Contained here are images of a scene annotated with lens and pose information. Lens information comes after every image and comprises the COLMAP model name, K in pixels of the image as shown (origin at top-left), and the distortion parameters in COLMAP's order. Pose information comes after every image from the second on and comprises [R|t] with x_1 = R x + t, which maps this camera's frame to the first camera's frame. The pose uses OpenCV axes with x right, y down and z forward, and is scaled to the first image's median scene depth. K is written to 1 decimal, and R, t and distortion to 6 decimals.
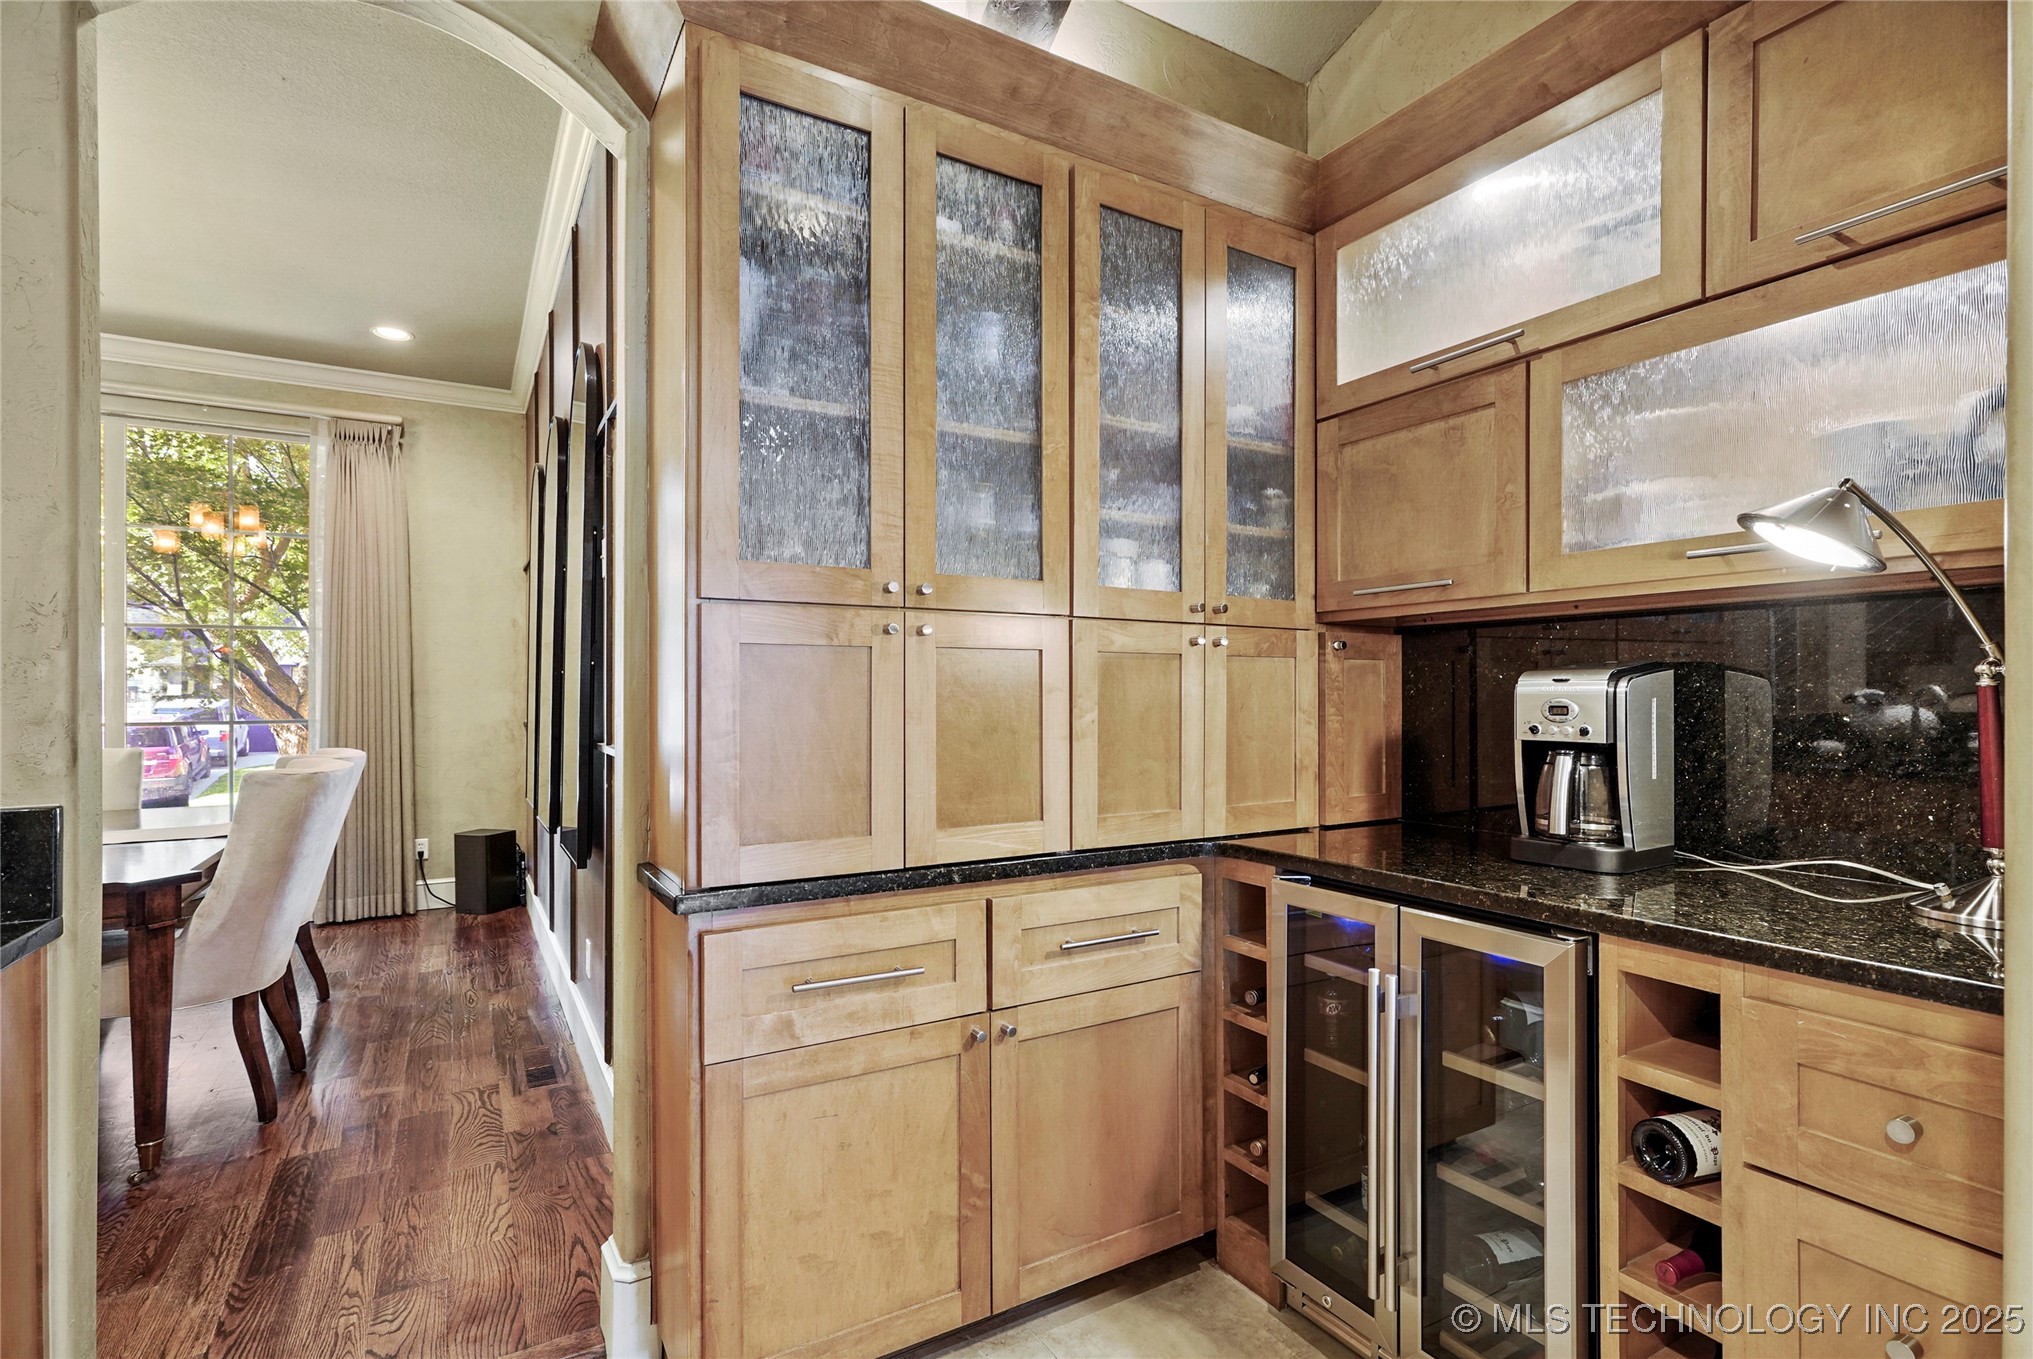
lens RADIAL K [[931.3, 0, 996.1], [0, 931.3, 690.7], [0, 0, 1]] dist [0.005565, 0.002003]
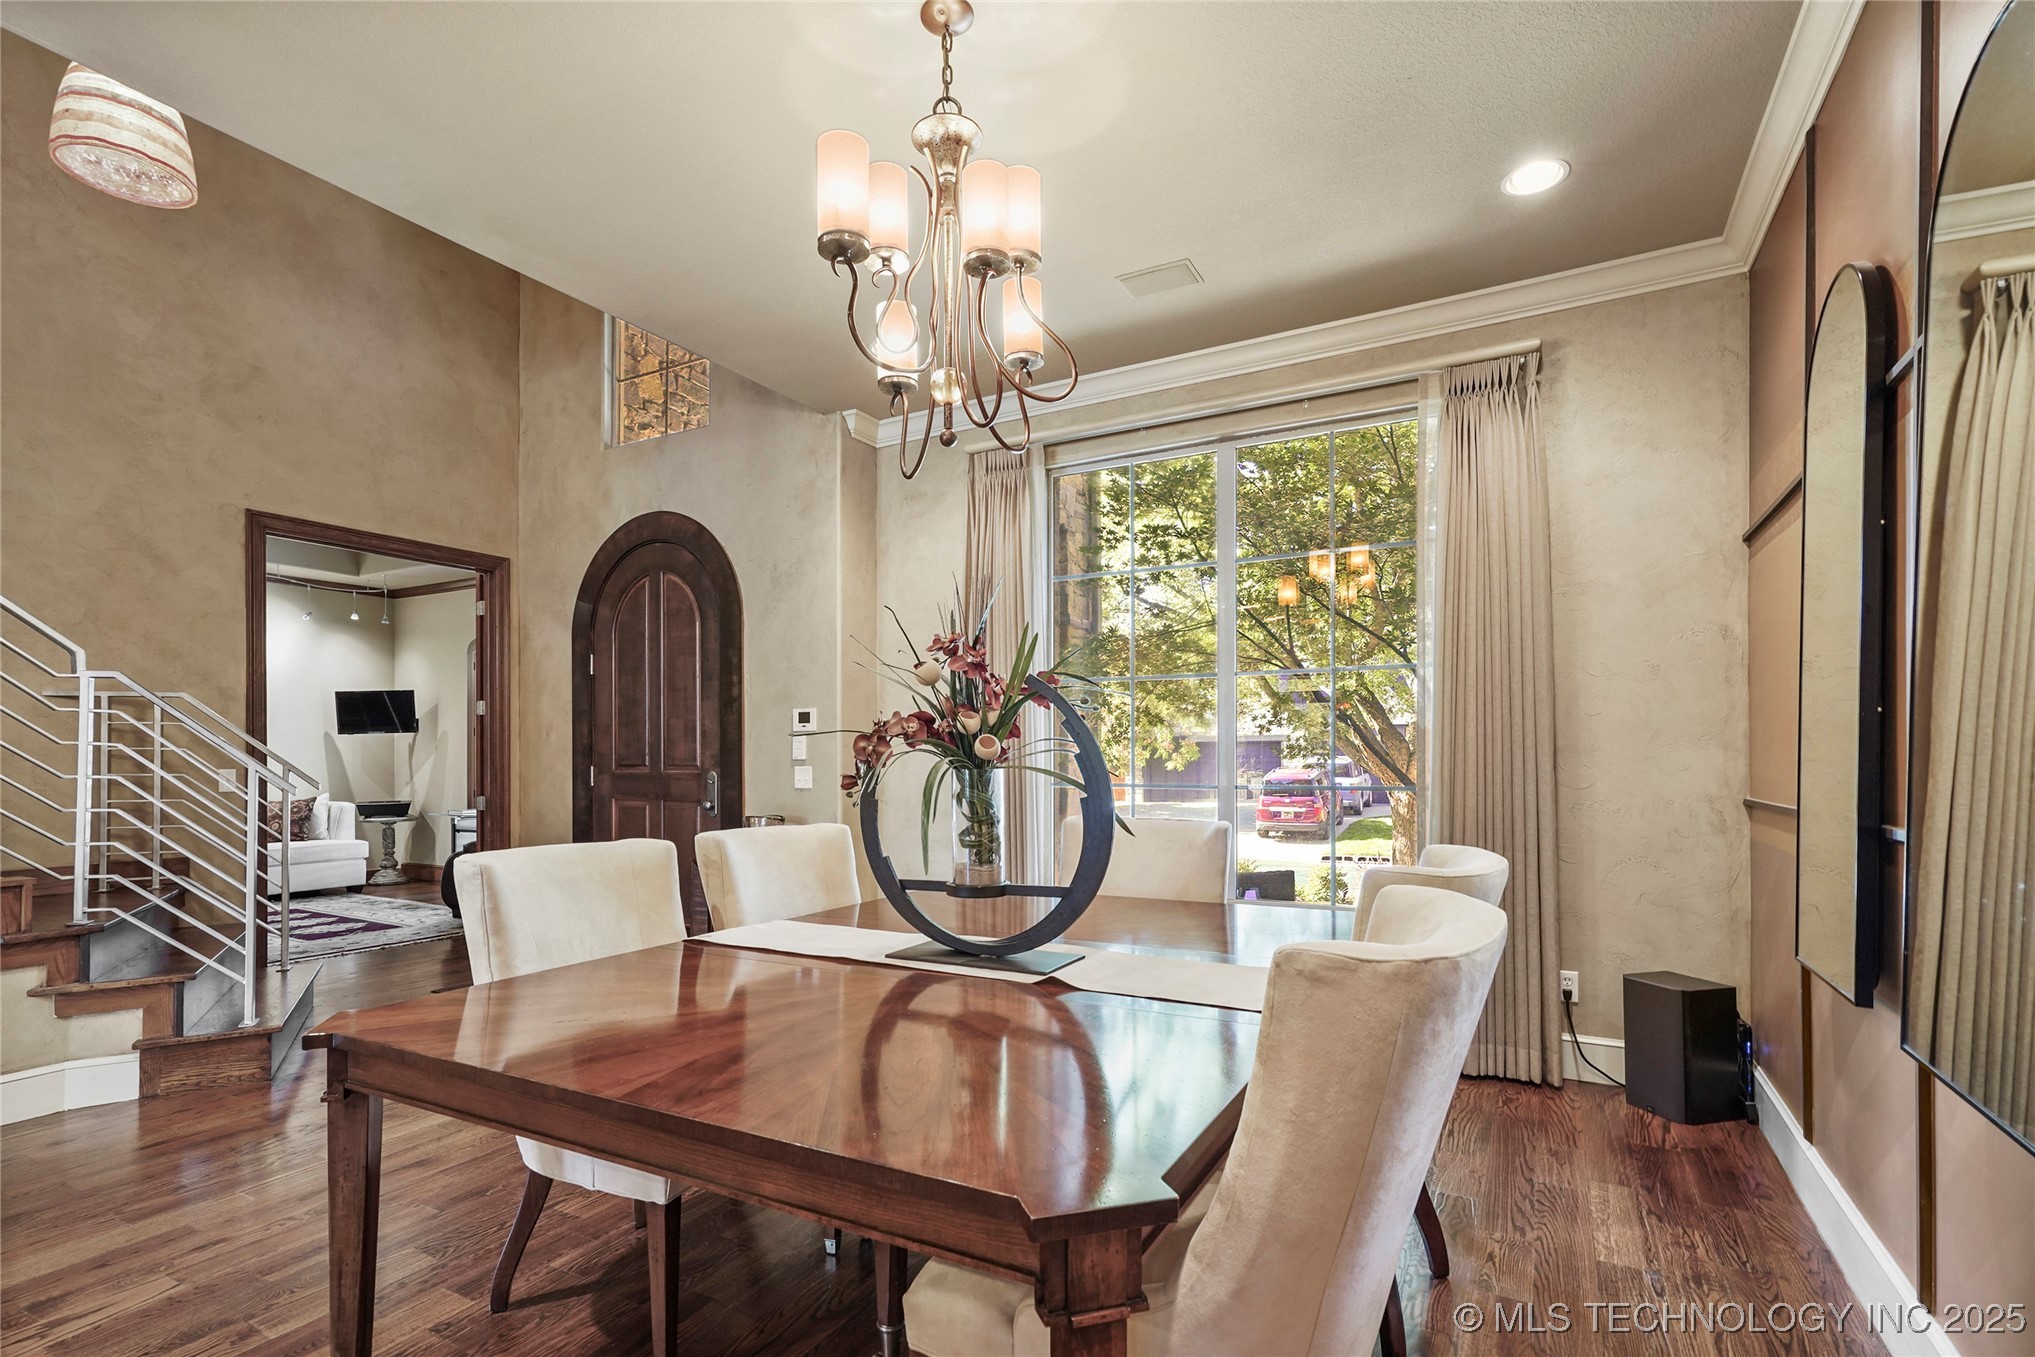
lens RADIAL K [[932.2, 0, 987.7], [0, 932.2, 757.1], [0, 0, 1]] dist [0.005565, 0.002003]
pose [[0.482771, 0.003609, -0.875739, -0.240408], [0.005062, 0.999963, 0.006912, 0.000396], [0.875732, -0.007770, 0.482735, 0.329323]]
